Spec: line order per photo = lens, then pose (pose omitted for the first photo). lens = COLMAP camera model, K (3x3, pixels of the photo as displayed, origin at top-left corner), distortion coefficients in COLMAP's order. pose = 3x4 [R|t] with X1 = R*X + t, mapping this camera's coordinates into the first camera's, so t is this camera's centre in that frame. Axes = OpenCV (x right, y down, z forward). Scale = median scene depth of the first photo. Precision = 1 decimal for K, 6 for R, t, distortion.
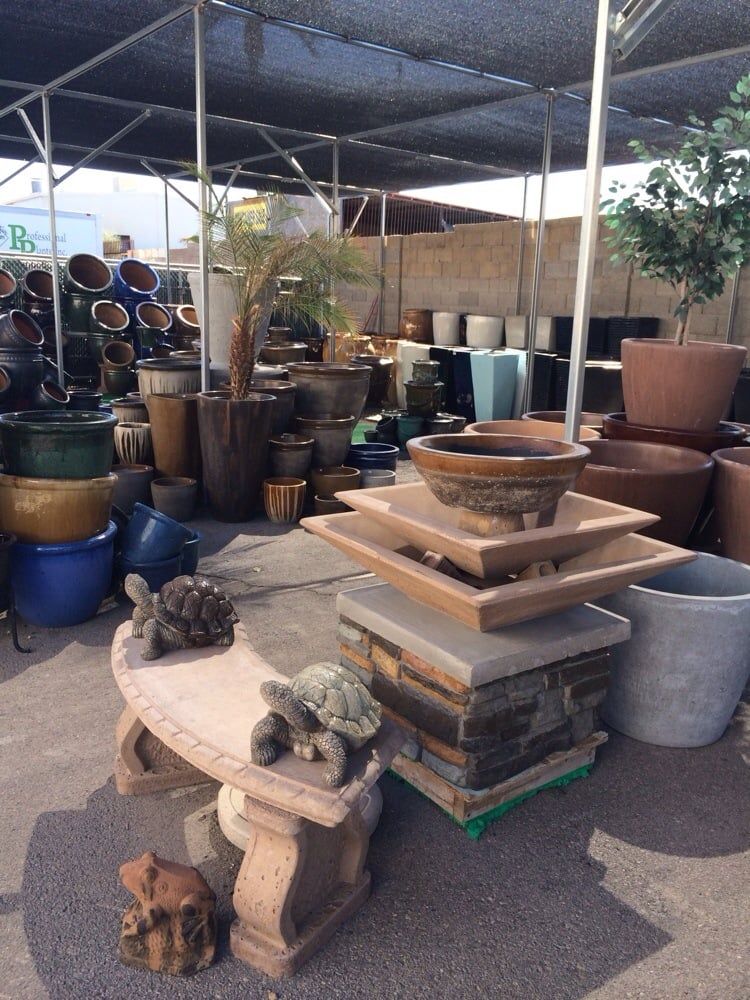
lens RADIAL K [[848.2, 0, 376.0], [0, 848.2, 502.6], [0, 0, 1]] dist [0.065078, -0.001430]
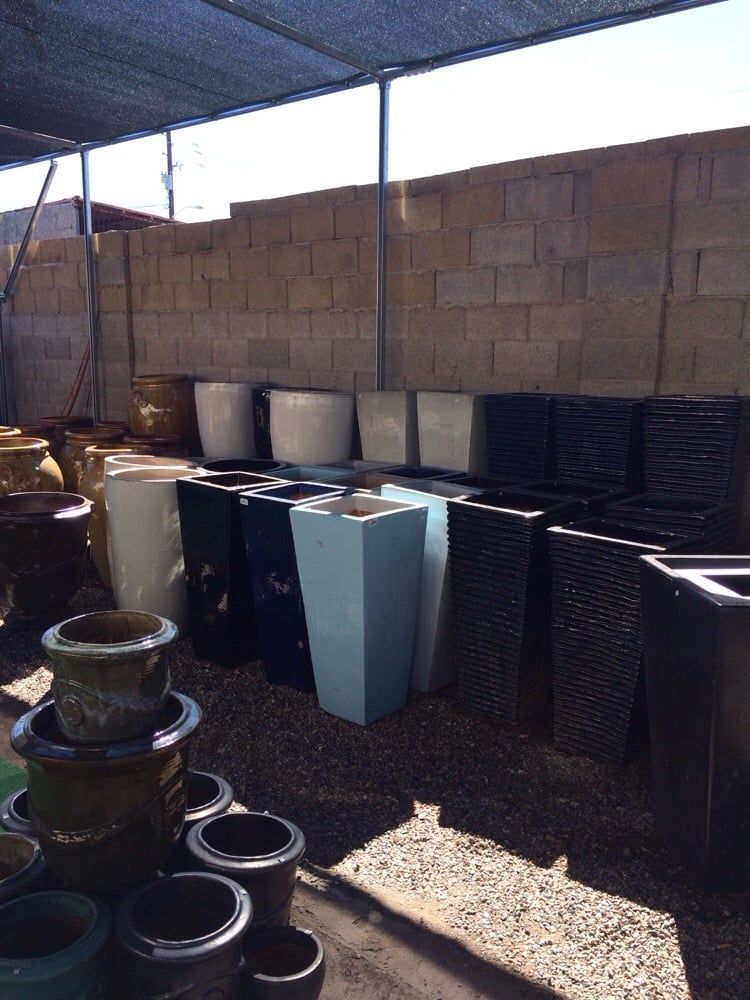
lens RADIAL K [[848.2, 0, 377.9], [0, 848.2, 497.0], [0, 0, 1]] dist [0.065078, -0.001430]
pose [[0.971434, -0.054669, 0.230926, 0.054595], [0.069340, 0.996026, -0.055896, -0.131074], [-0.226952, 0.070312, 0.971365, 0.540239]]
